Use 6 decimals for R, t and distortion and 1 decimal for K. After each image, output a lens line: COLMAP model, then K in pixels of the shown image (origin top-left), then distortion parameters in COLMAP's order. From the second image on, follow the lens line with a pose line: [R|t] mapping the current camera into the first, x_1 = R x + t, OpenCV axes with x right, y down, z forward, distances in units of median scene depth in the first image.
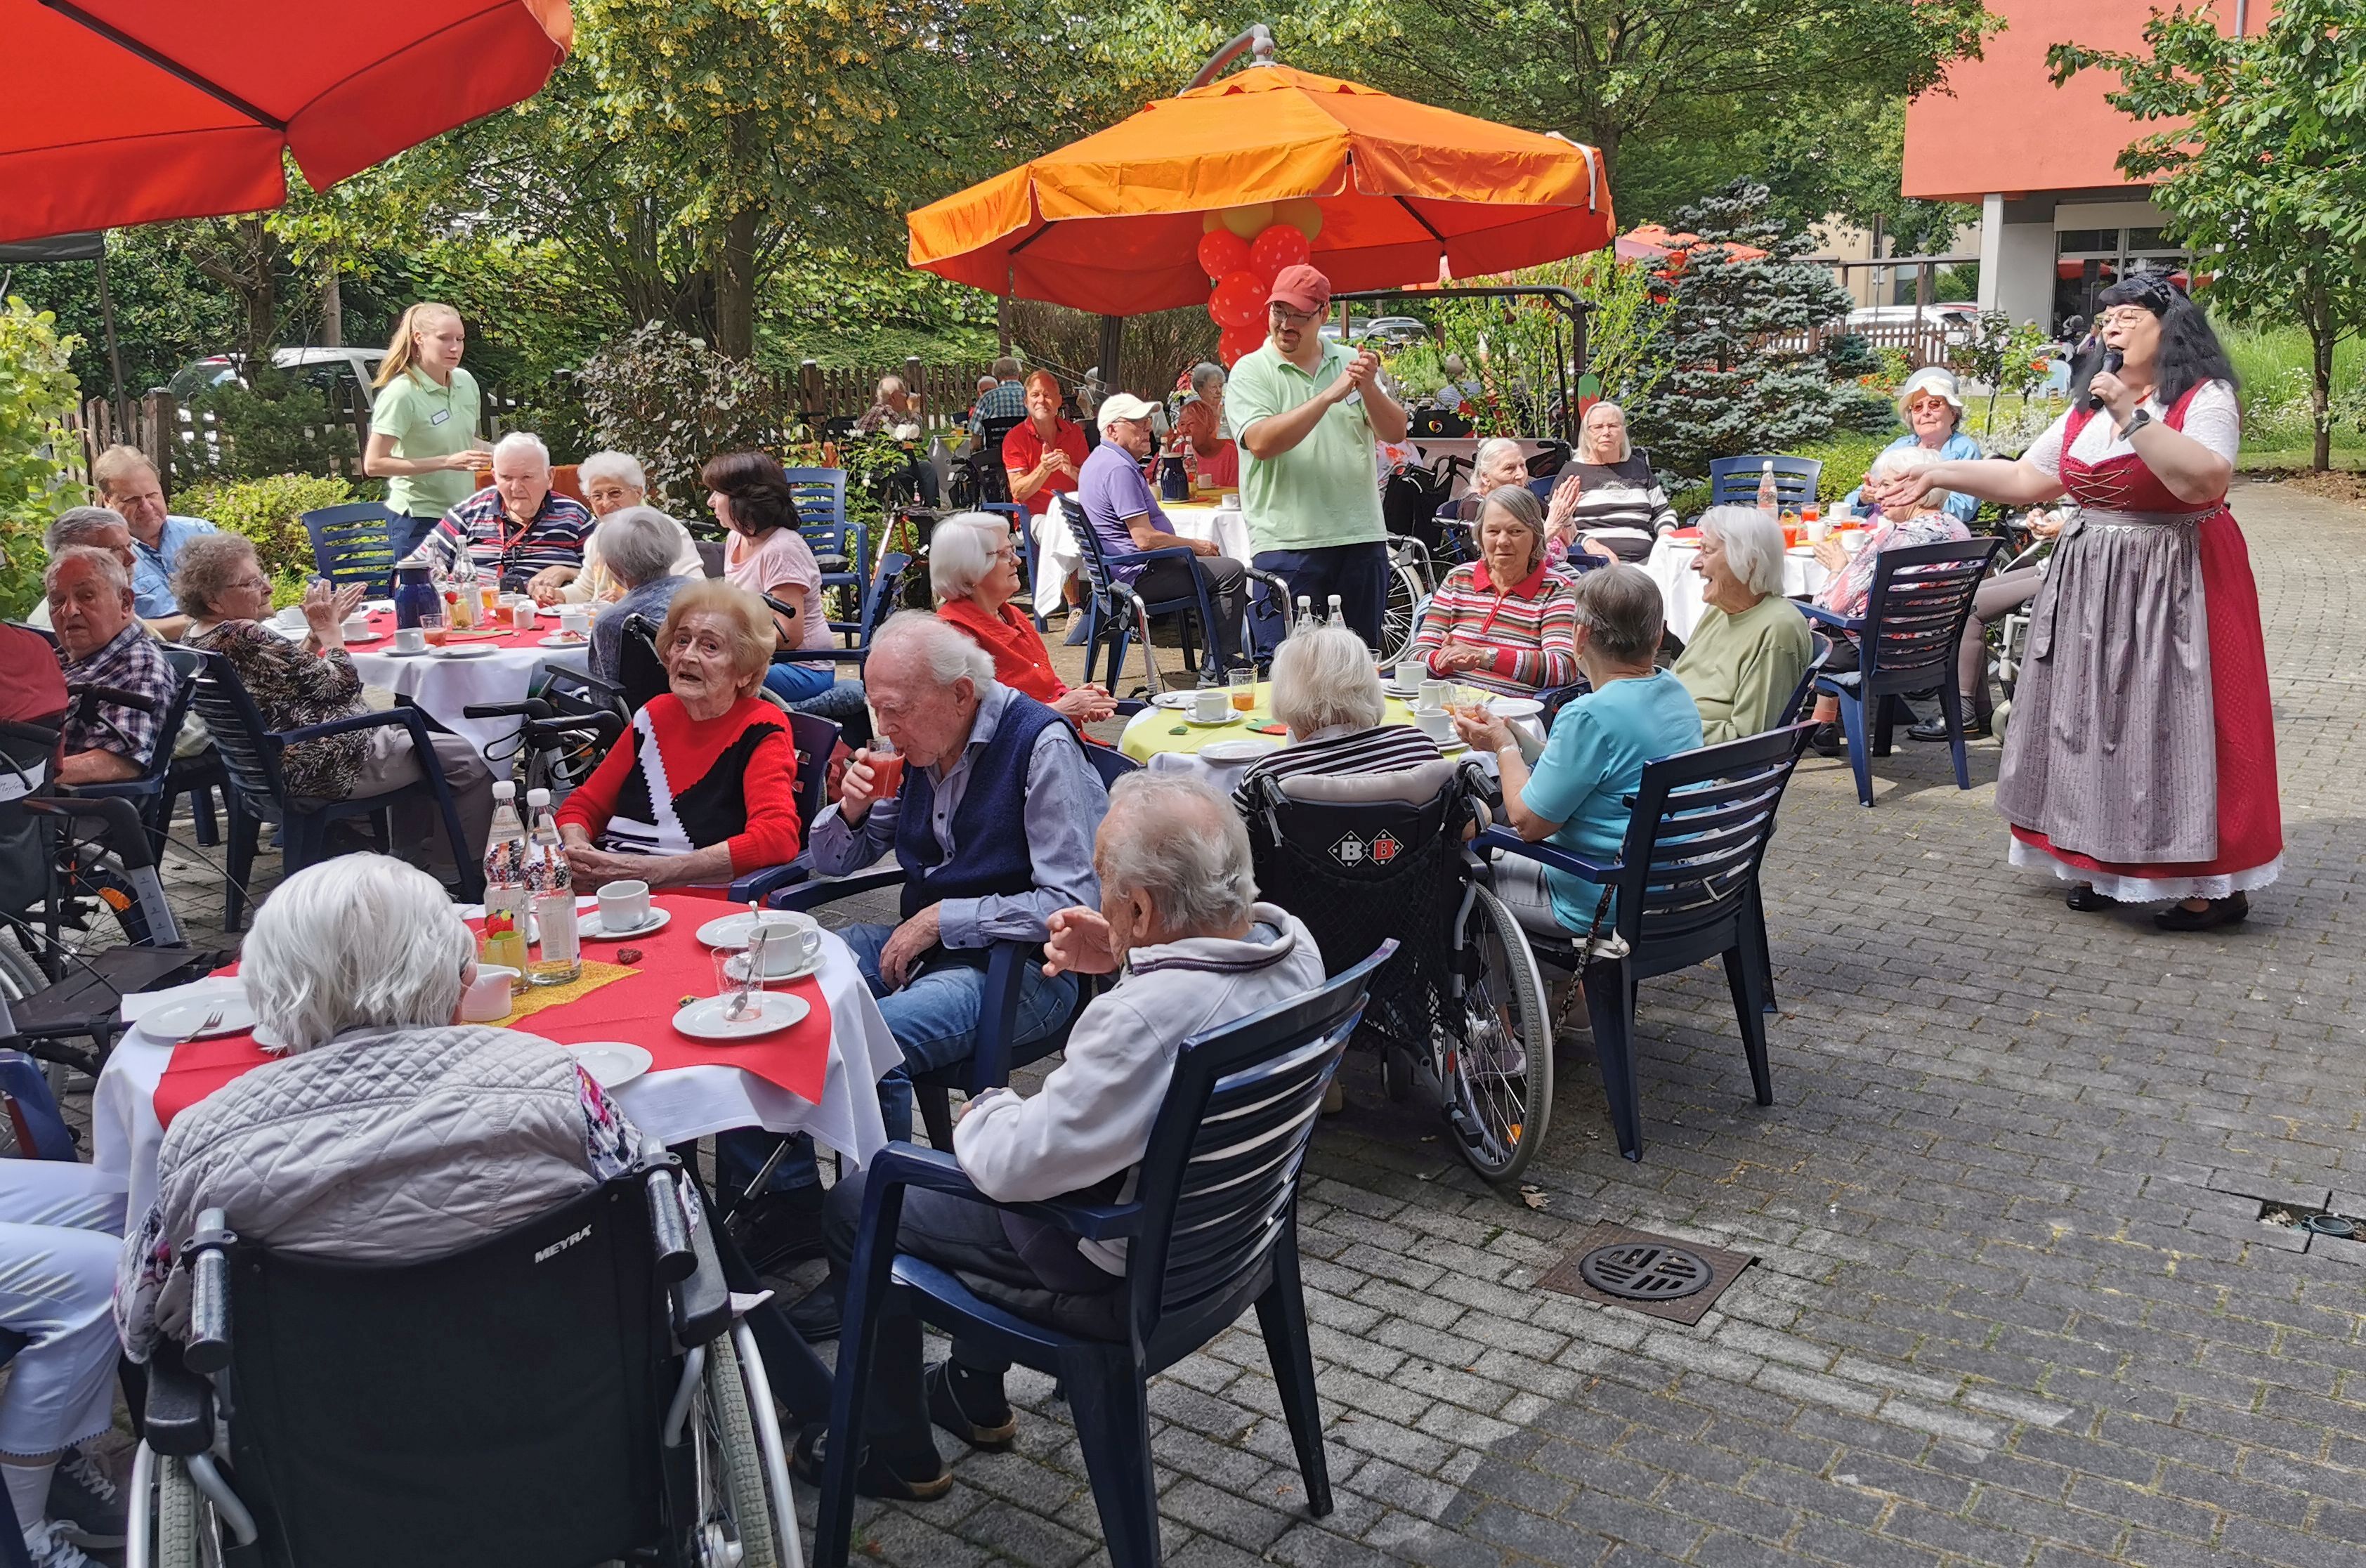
lens RADIAL K [[2029.0, 0, 1271.5], [0, 2029.0, 715.9], [0, 0, 1]] dist [0.065467, -0.082834]
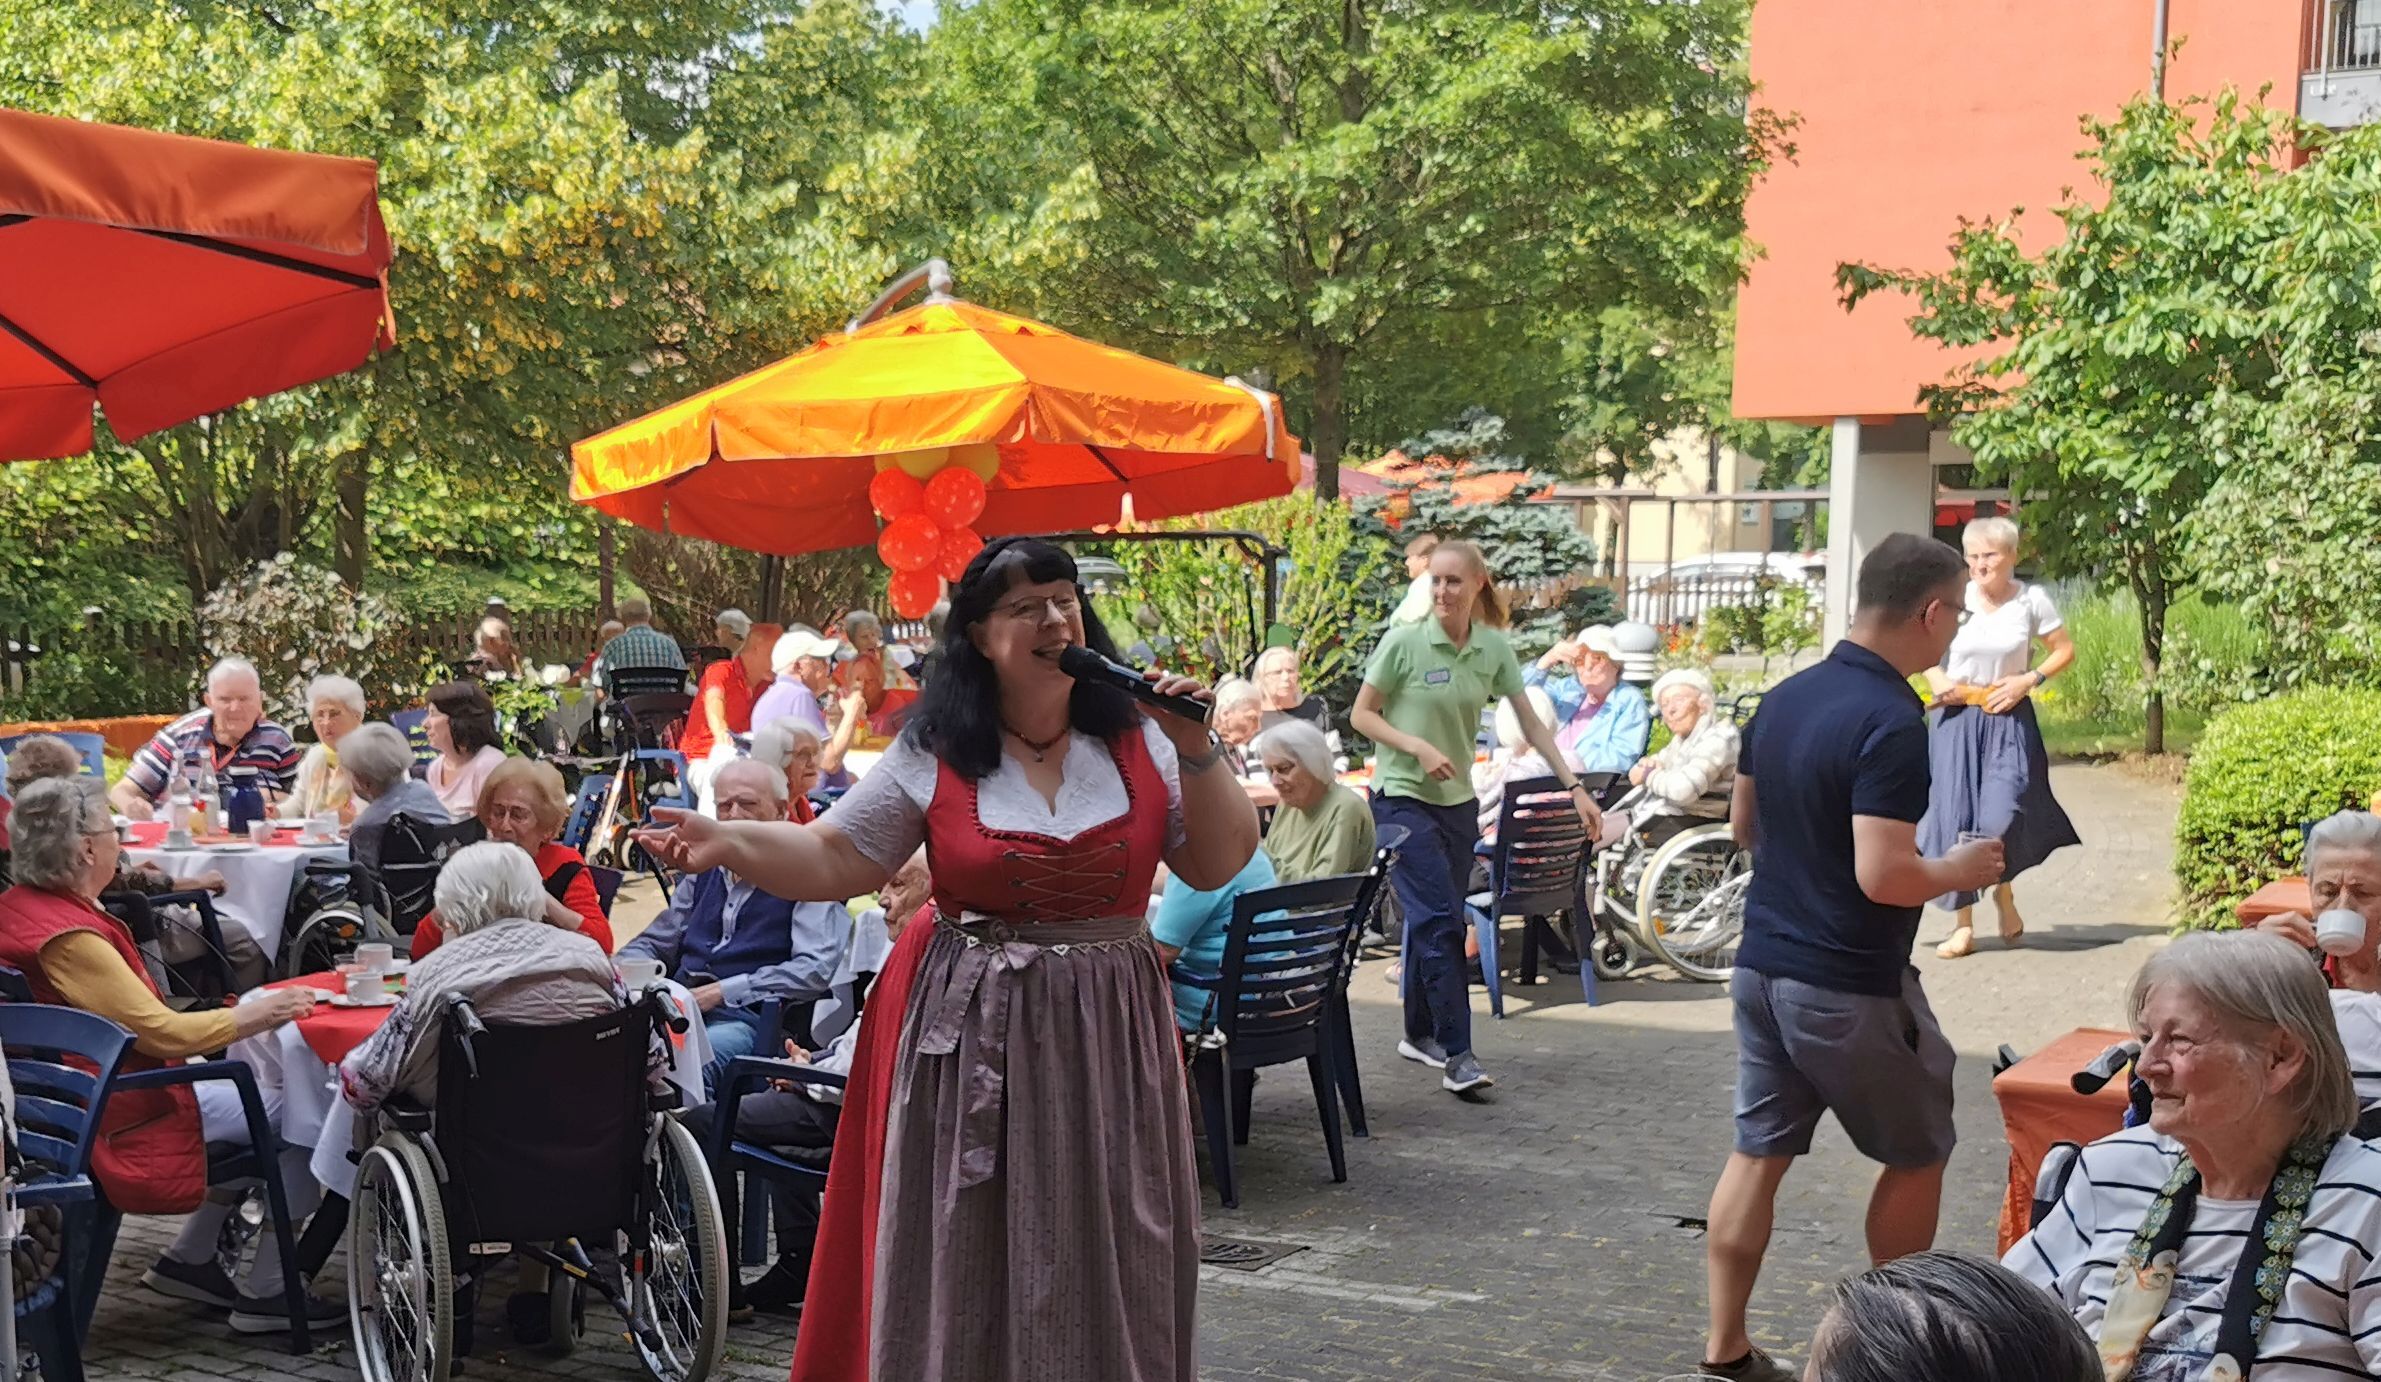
lens RADIAL K [[2896.0, 0, 931.6], [0, 2896.0, 1016.5], [0, 0, 1]] dist [0.026573, -0.009915]
pose [[0.999901, 0.013199, 0.004952, -0.009300], [-0.013015, 0.999287, -0.035433, 0.061265], [-0.005416, 0.035365, 0.999360, -0.321038]]
